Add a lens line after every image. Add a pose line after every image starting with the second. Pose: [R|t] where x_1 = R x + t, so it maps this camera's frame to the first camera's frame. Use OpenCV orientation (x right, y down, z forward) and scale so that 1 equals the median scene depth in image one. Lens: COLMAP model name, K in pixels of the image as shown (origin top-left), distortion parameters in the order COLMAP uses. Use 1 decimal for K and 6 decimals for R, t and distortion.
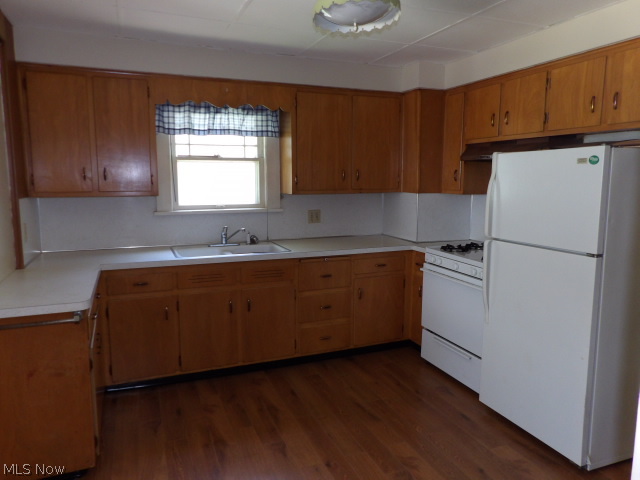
lens RADIAL K [[471.7, 0, 320.5], [0, 471.7, 236.4], [0, 0, 1]] dist [-0.007805, 0.076039]
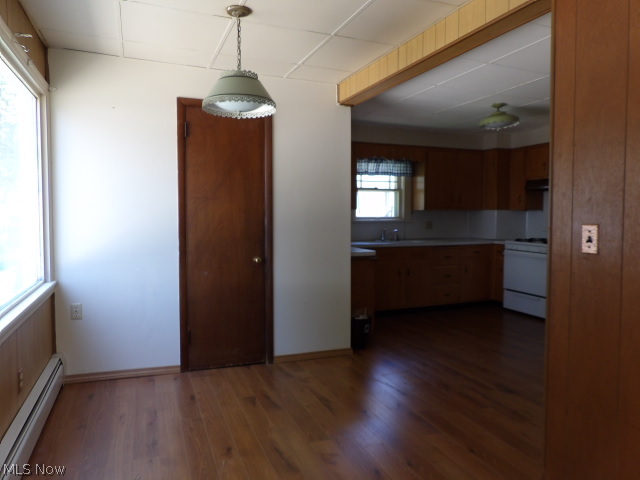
lens RADIAL K [[471.7, 0, 320.5], [0, 471.7, 236.4], [0, 0, 1]] dist [-0.007805, 0.076039]
pose [[0.999975, -0.002351, 0.006714, -0.434855], [0.002925, 0.996214, -0.086886, 0.148043], [-0.006485, 0.086903, 0.996196, -0.660488]]
